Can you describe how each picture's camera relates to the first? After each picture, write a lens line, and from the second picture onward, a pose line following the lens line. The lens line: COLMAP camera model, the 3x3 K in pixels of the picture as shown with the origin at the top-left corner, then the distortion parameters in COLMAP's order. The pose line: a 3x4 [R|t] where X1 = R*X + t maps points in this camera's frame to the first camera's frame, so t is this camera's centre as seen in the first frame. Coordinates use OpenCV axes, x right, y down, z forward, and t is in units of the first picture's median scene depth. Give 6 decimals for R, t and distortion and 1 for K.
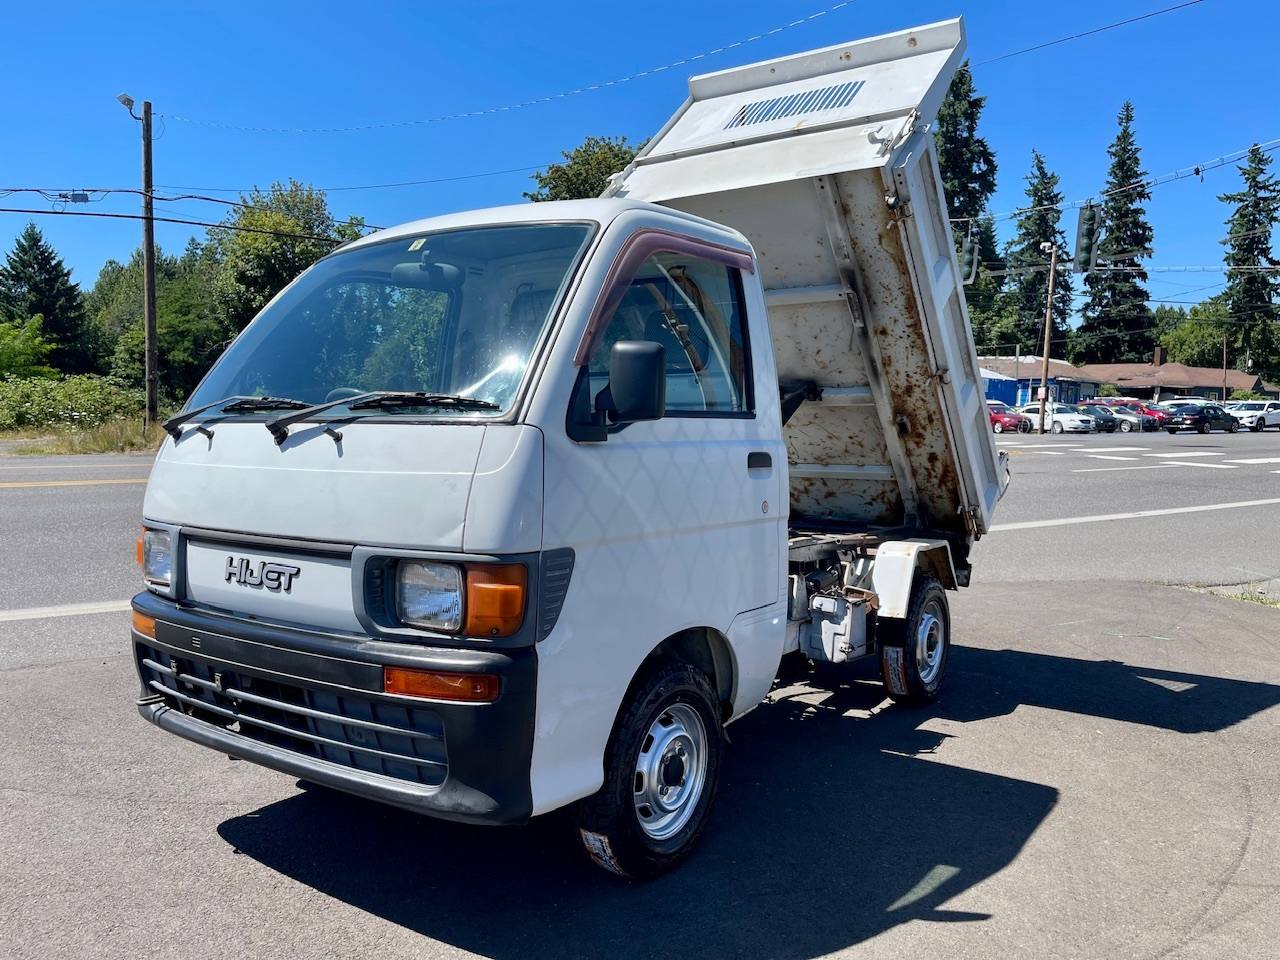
lens RADIAL K [[982.5, 0, 653.3], [0, 982.5, 476.6], [0, 0, 1]] dist [0.078187, -0.106867]
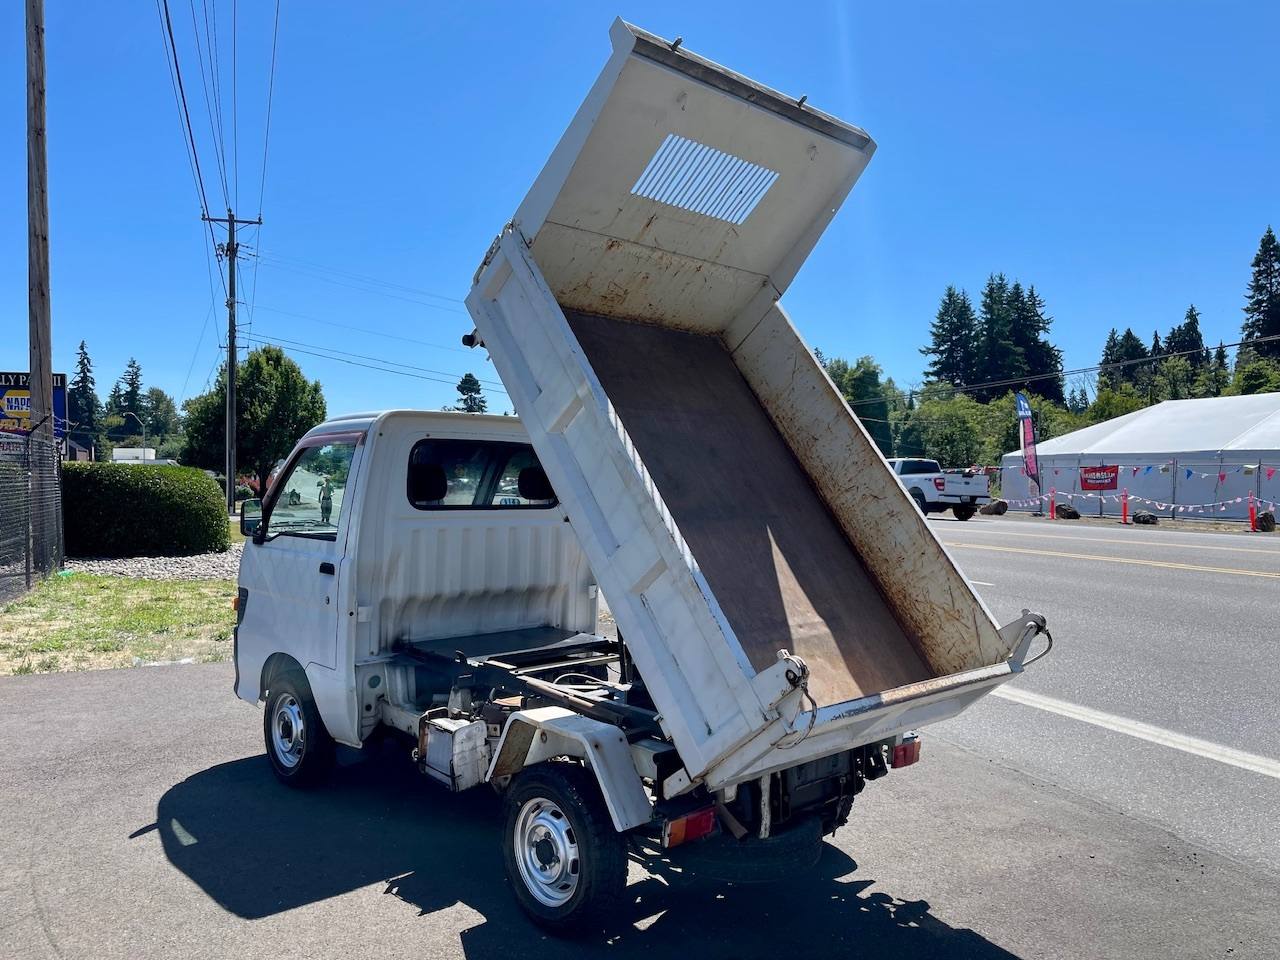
lens RADIAL K [[982.5, 0, 659.5], [0, 982.5, 490.0], [0, 0, 1]] dist [0.078187, -0.106867]
pose [[-0.199778, 0.002308, -0.979838, 1.881649], [-0.066352, 0.997670, 0.015878, -0.246394], [0.977592, 0.068187, -0.199160, 2.250350]]
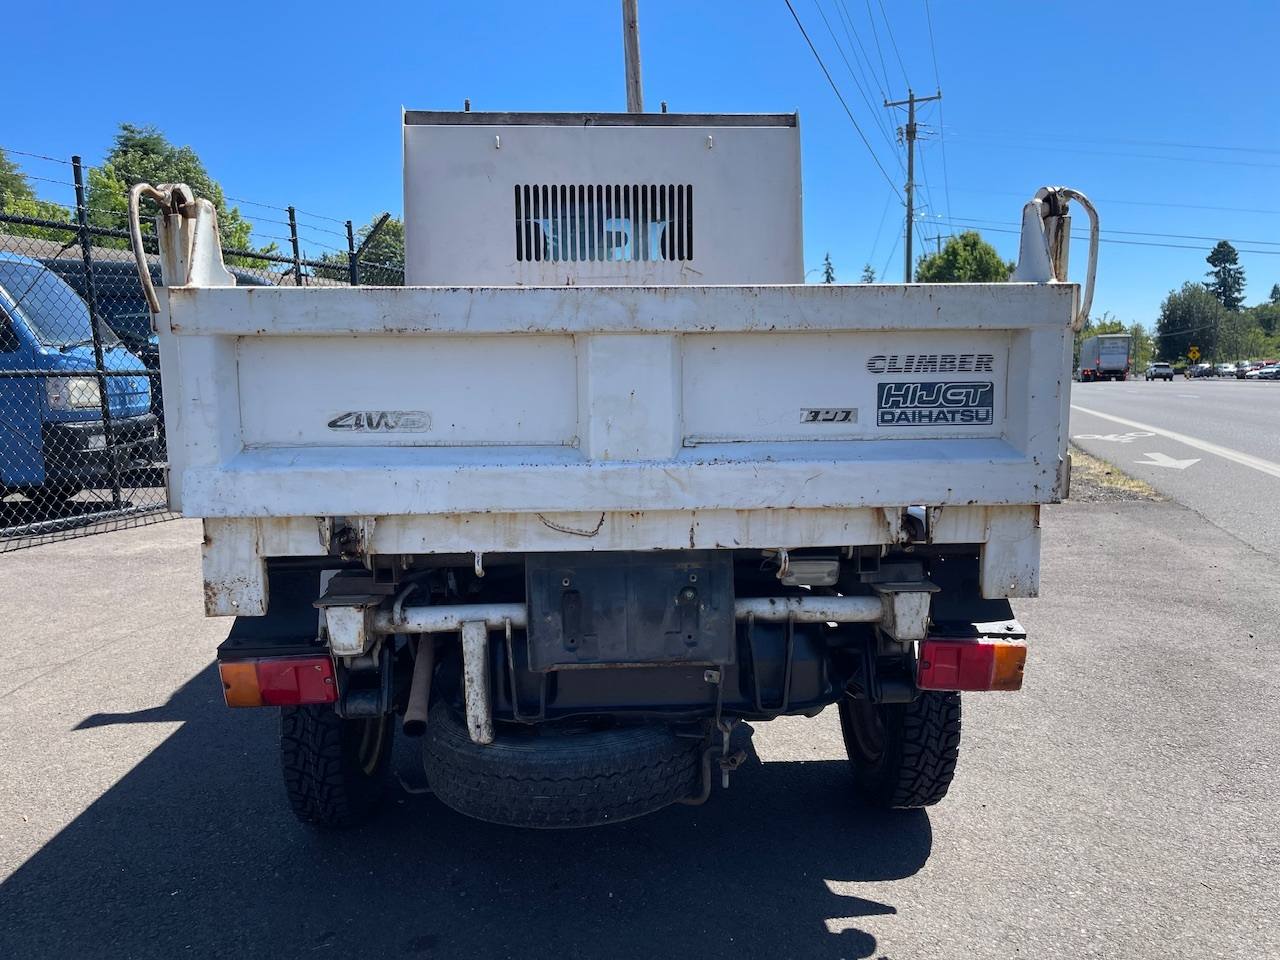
lens RADIAL K [[982.5, 0, 644.5], [0, 982.5, 494.2], [0, 0, 1]] dist [0.078187, -0.106867]
pose [[-0.800013, 0.072805, -0.595549, 0.871908], [-0.027697, 0.987071, 0.157874, -0.055342], [0.599343, 0.142796, -0.787653, 2.741813]]
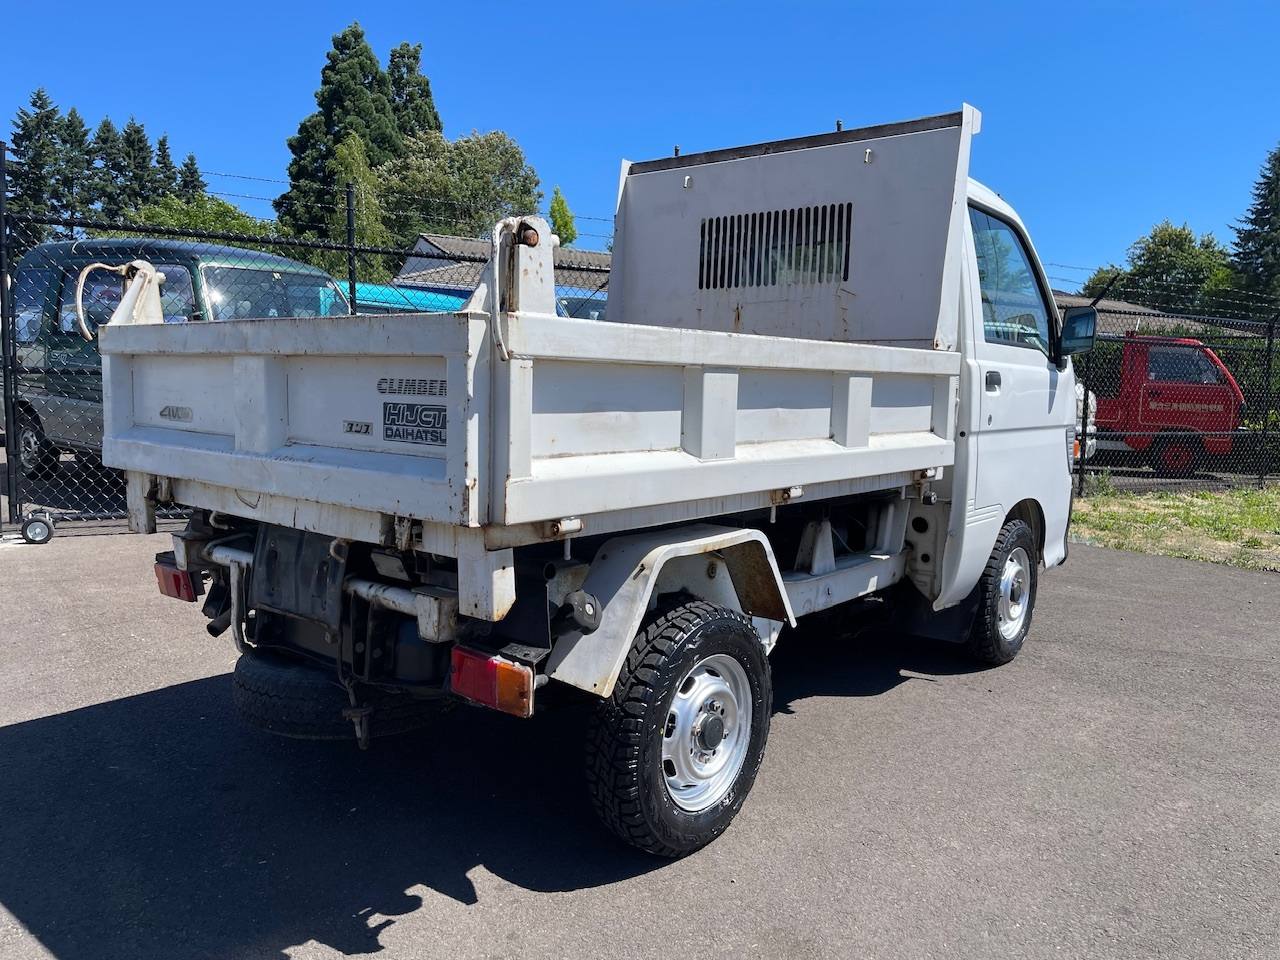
lens RADIAL K [[982.5, 0, 631.9], [0, 982.5, 496.3], [0, 0, 1]] dist [0.078187, -0.106867]
pose [[-0.993203, -0.048047, 0.106017, 0.105868], [-0.030296, 0.986146, 0.163091, -0.085056], [-0.112384, 0.158770, -0.980898, 3.018748]]
